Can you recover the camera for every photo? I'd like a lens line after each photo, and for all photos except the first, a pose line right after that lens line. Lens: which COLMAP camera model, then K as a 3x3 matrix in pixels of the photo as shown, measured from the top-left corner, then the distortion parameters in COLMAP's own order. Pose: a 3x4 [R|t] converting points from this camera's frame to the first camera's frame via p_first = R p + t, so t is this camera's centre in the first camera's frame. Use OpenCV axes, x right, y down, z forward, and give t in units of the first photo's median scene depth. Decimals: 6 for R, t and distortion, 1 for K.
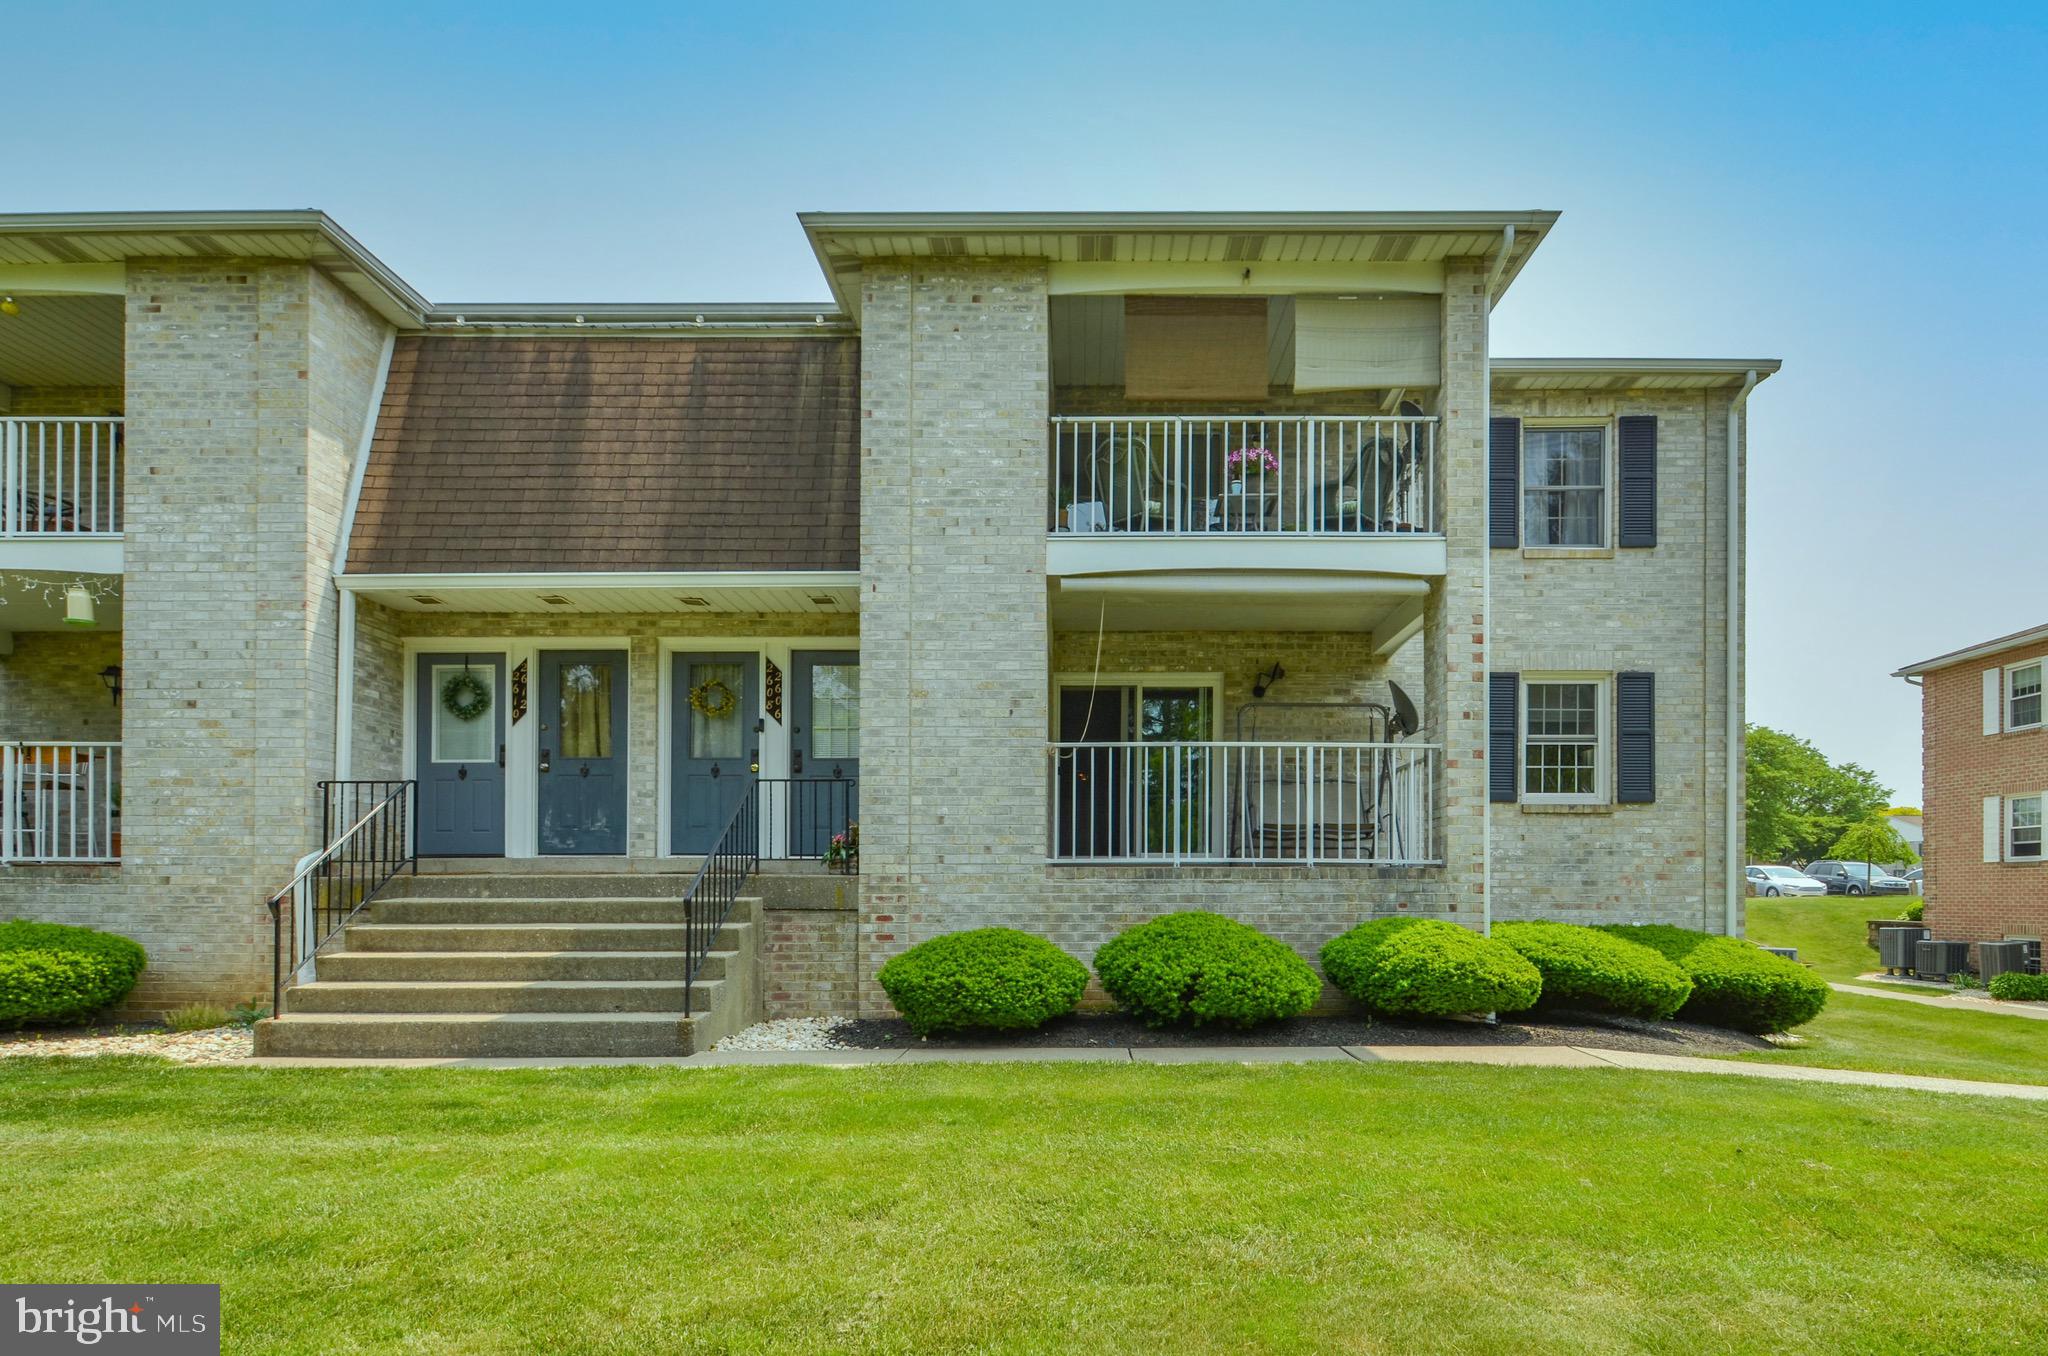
lens RADIAL K [[1033.0, 0, 1024.0], [0, 1033.0, 683.9], [0, 0, 1]] dist [0.005572, -0.000778]
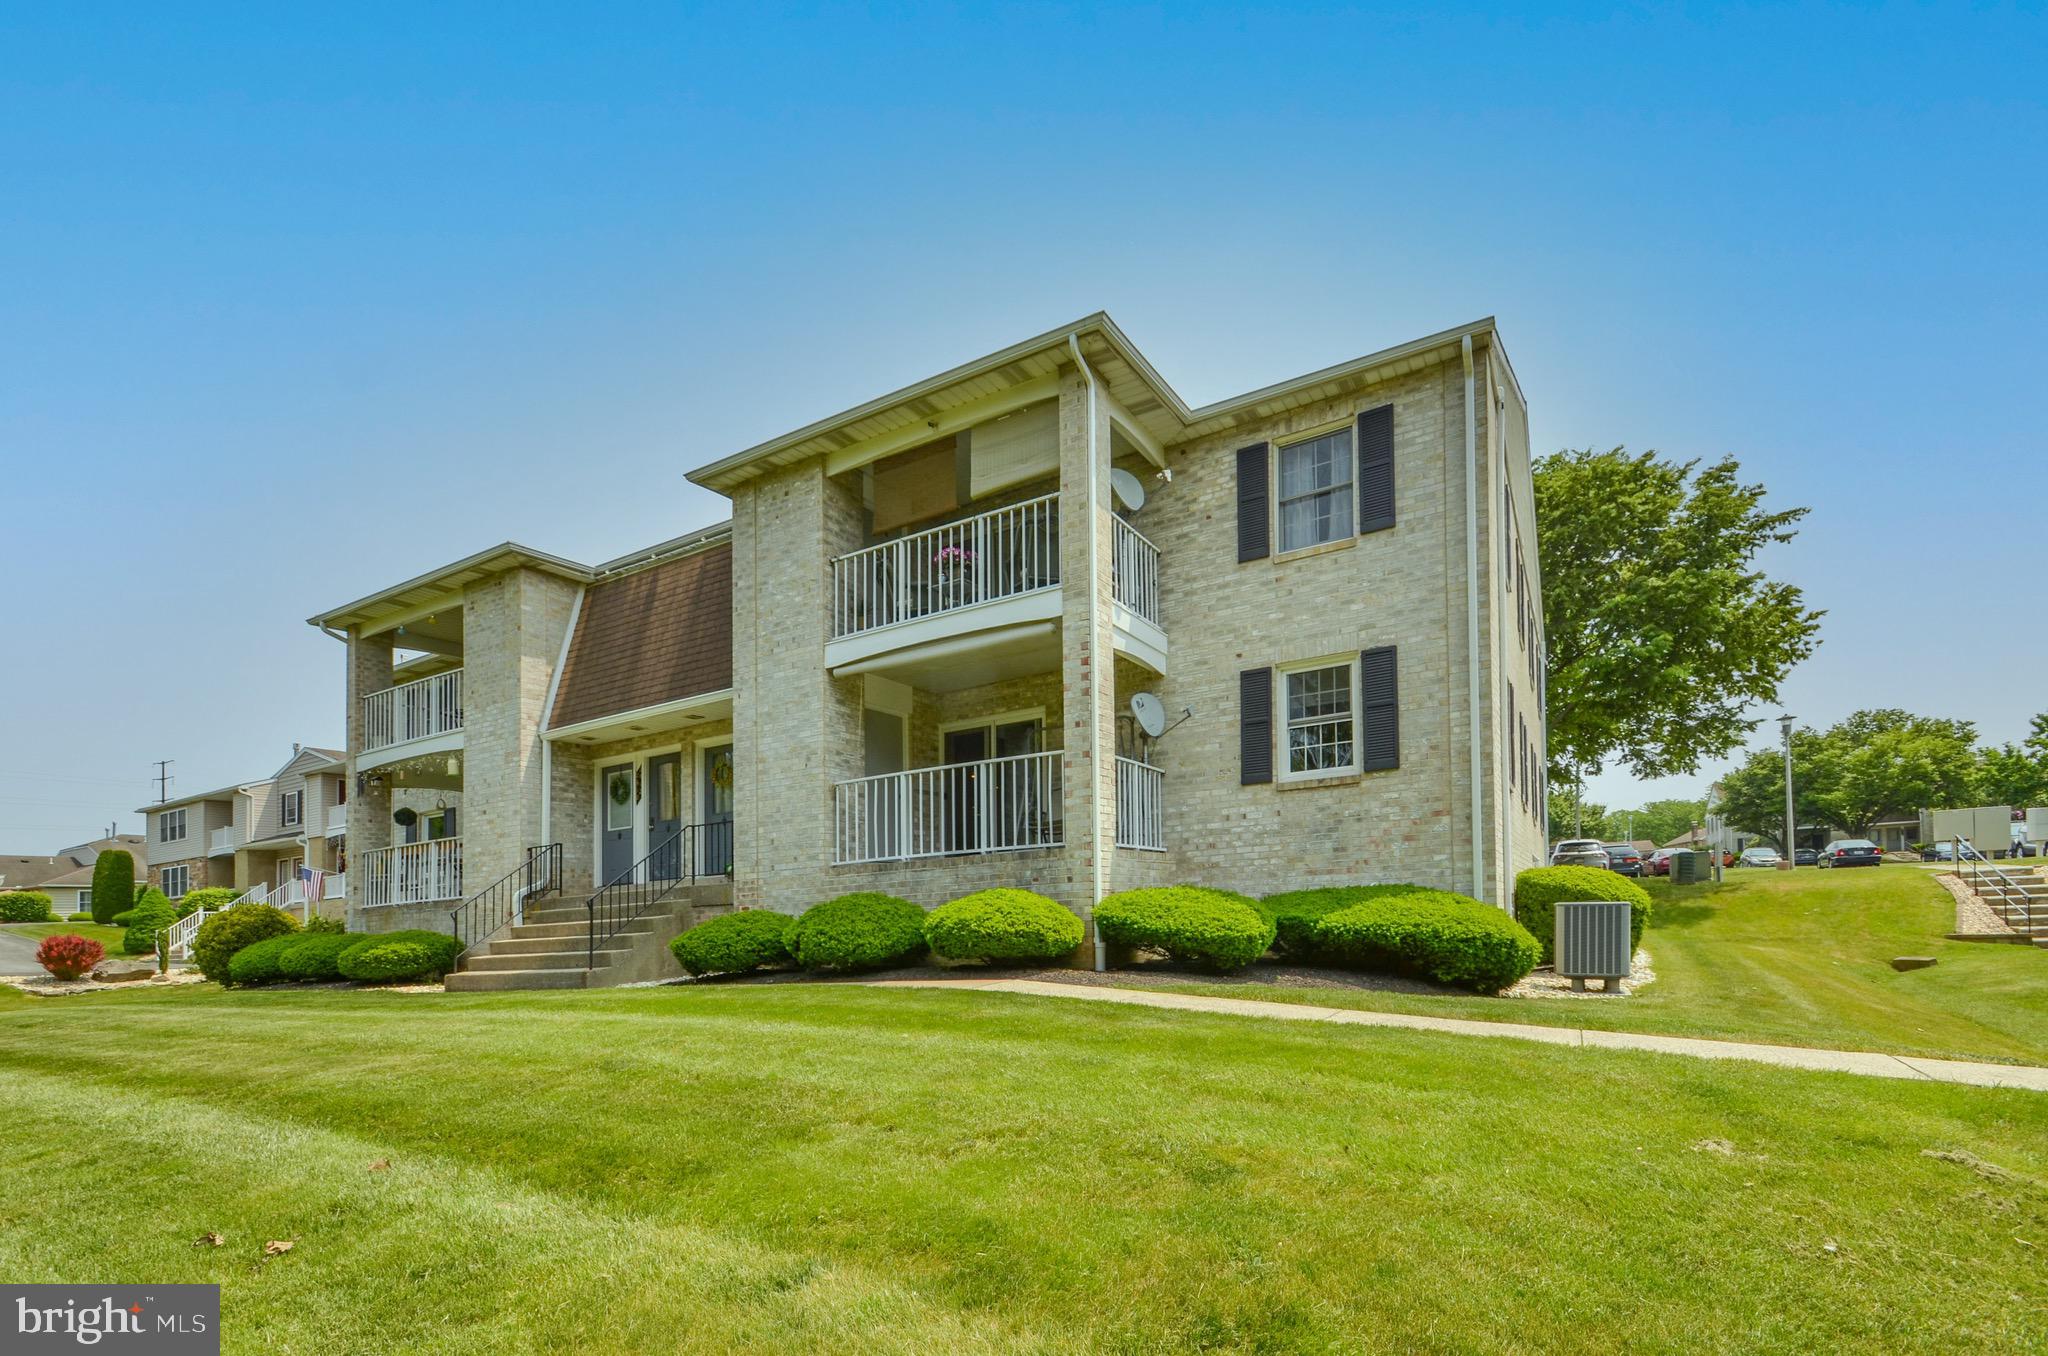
lens RADIAL K [[911.3, 0, 1024.3], [0, 911.3, 674.3], [0, 0, 1]] dist [0.016342, -0.006282]
pose [[0.867083, -0.166620, -0.469474, 0.798326], [0.142624, 0.985988, -0.086520, 0.050476], [0.477311, 0.008062, 0.878697, -0.004054]]
